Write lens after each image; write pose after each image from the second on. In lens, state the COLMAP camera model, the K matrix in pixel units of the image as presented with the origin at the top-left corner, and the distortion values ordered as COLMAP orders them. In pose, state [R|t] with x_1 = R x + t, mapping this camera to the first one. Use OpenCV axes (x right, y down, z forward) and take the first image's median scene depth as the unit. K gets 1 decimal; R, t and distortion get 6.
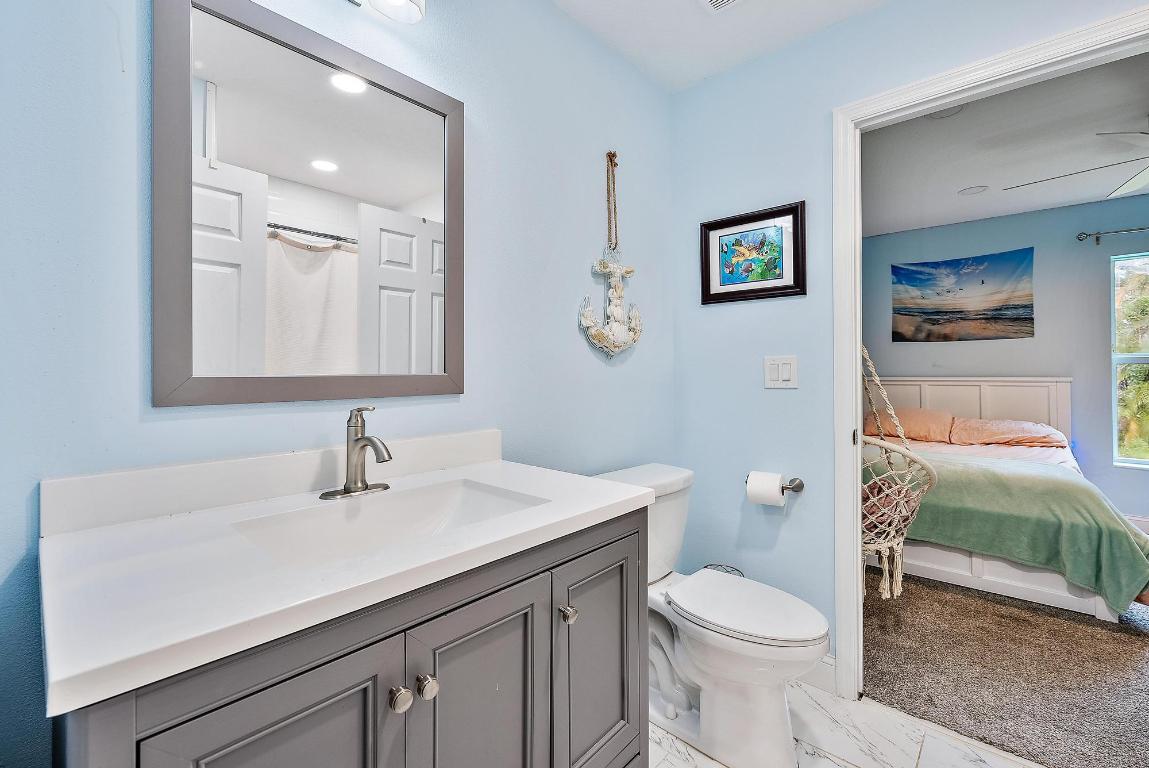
lens RADIAL K [[494.2, 0, 576.2], [0, 494.2, 367.6], [0, 0, 1]] dist [-0.000441, -0.000211]
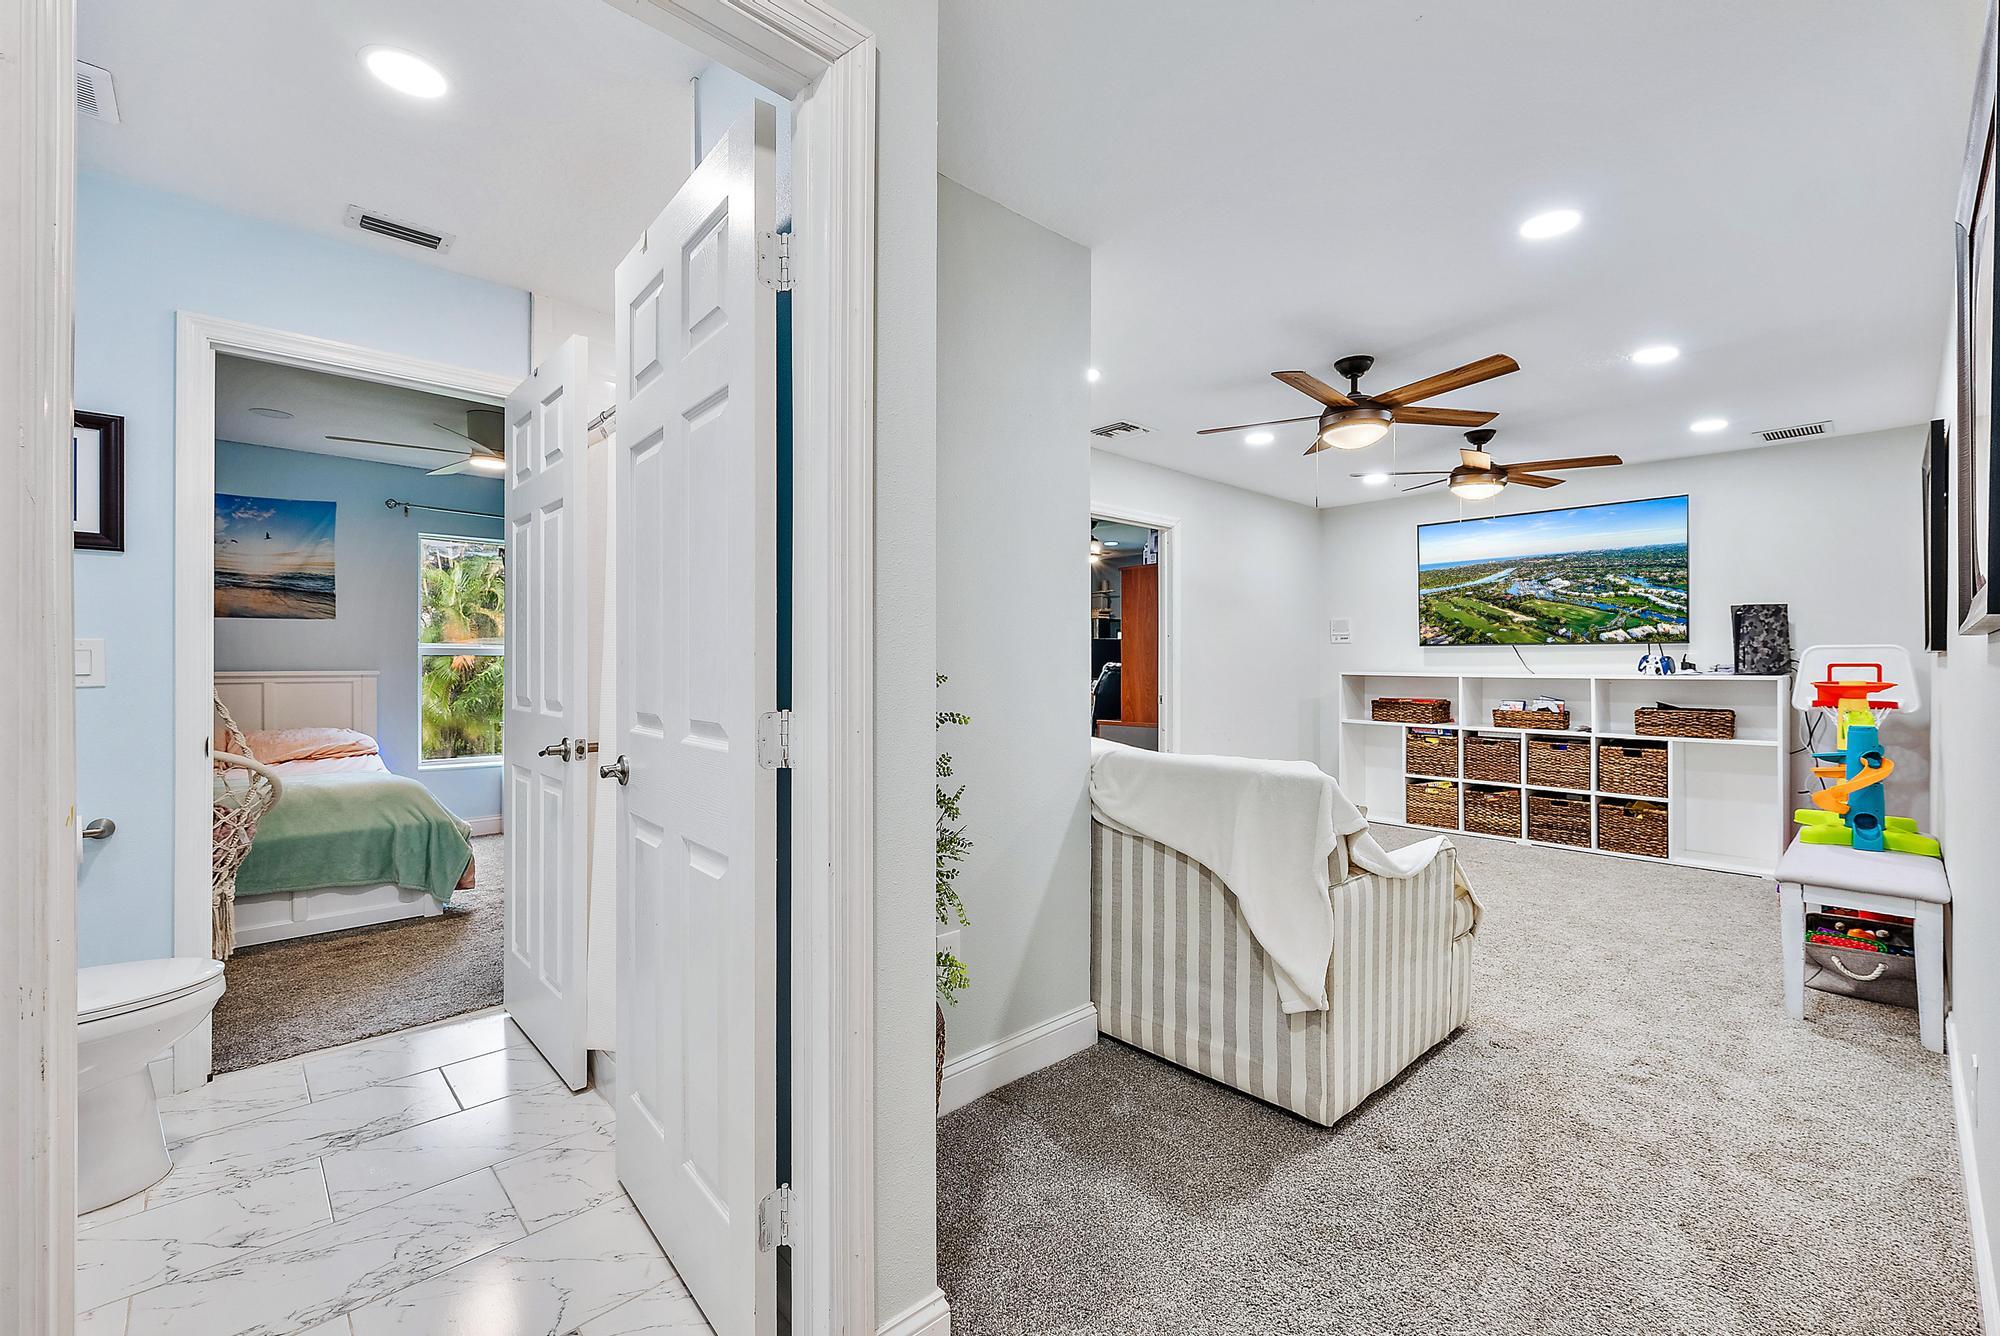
lens RADIAL K [[833.9, 0, 1001.9], [0, 833.9, 663.3], [0, 0, 1]] dist [0.000655, 0.000082]
pose [[0.091274, 0.004176, 0.995817, -0.284296], [-0.011048, 0.999934, -0.003181, 0.000280], [-0.995765, -0.010712, 0.091314, -0.162992]]
